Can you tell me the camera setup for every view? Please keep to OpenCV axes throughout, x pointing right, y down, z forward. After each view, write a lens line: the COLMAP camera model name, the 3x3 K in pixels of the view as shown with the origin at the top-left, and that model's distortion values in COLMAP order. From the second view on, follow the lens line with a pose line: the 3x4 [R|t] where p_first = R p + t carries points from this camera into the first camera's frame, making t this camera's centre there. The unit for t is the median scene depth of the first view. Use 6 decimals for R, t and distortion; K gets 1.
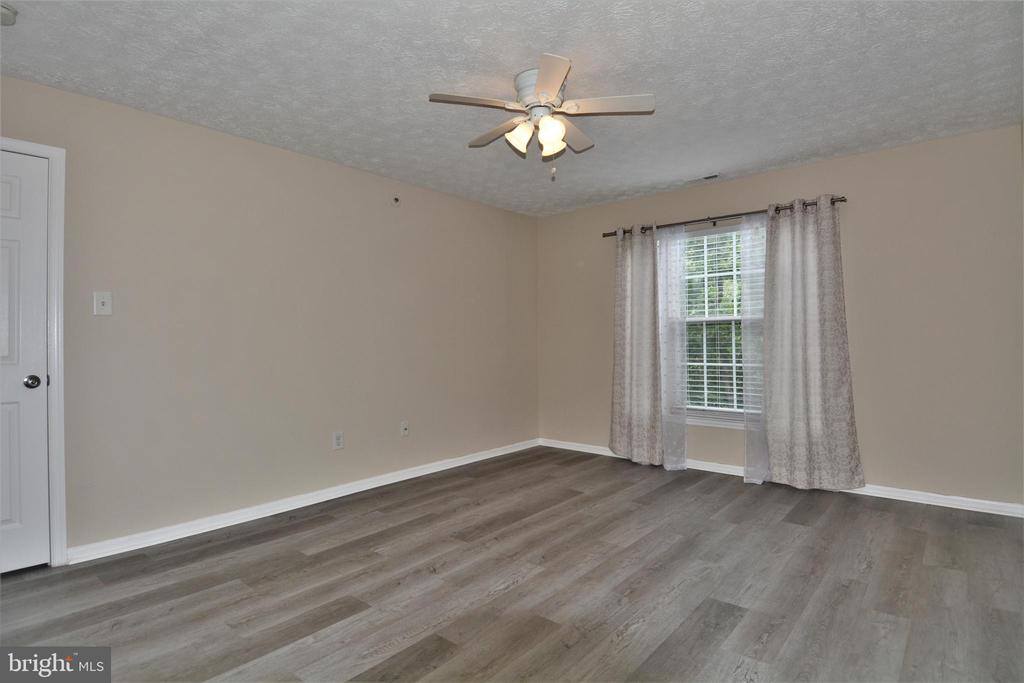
lens RADIAL K [[535.9, 0, 512.7], [0, 535.9, 338.2], [0, 0, 1]] dist [0.043000, -0.047023]
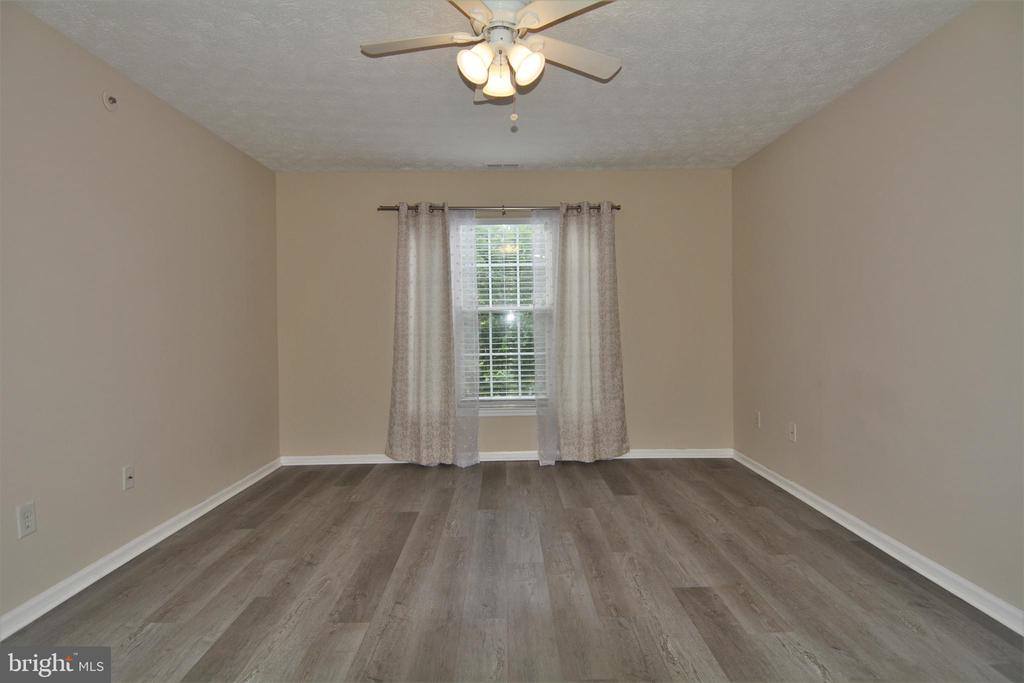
lens RADIAL K [[535.9, 0, 516.6], [0, 535.9, 334.7], [0, 0, 1]] dist [0.043000, -0.047023]
pose [[0.750214, -0.012458, 0.661078, -0.340521], [0.003603, 0.999885, 0.014754, -0.002532], [-0.661185, -0.008687, 0.750172, 0.298970]]
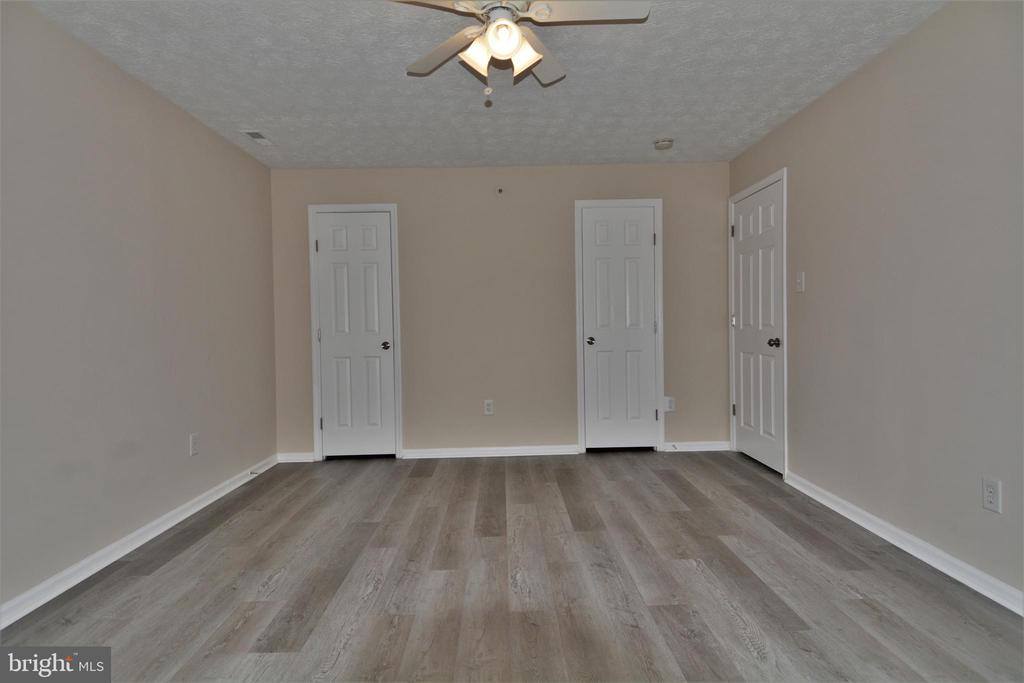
lens RADIAL K [[535.9, 0, 517.7], [0, 535.9, 340.7], [0, 0, 1]] dist [0.043000, -0.047023]
pose [[-0.742948, 0.042360, -0.668008, 0.420900], [0.021934, 0.999000, 0.038955, 0.005655], [0.668990, 0.014290, -0.743134, 1.195381]]
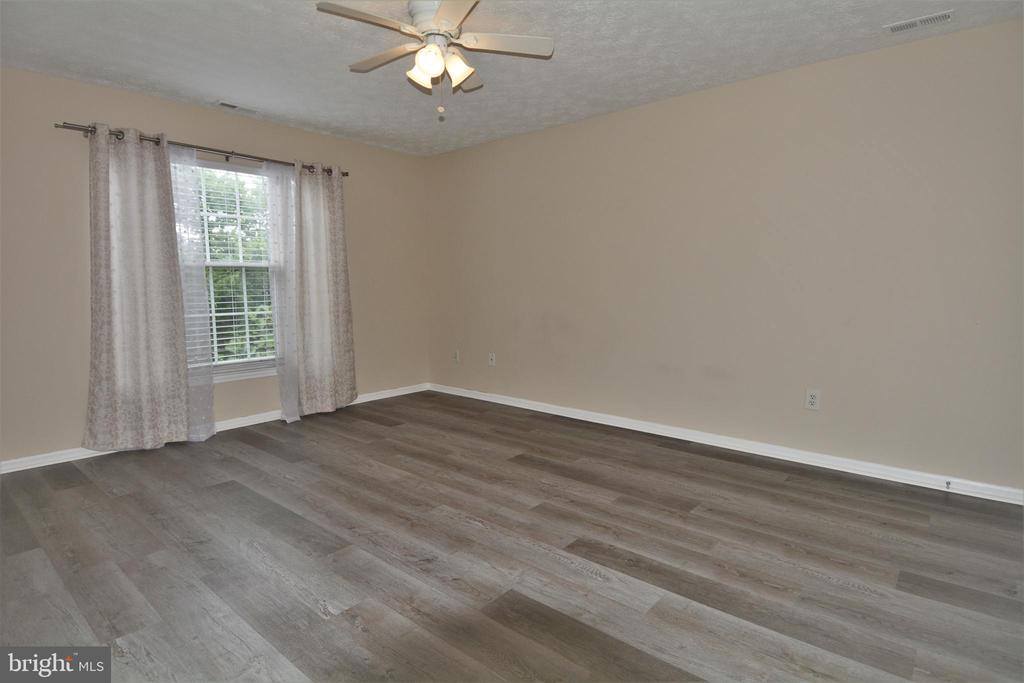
lens RADIAL K [[535.9, 0, 521.1], [0, 535.9, 337.4], [0, 0, 1]] dist [0.043000, -0.047023]
pose [[-0.004237, -0.086903, 0.996208, -0.711710], [0.005018, 0.996202, 0.086924, 0.013475], [-0.999978, 0.005367, -0.003785, 0.646414]]
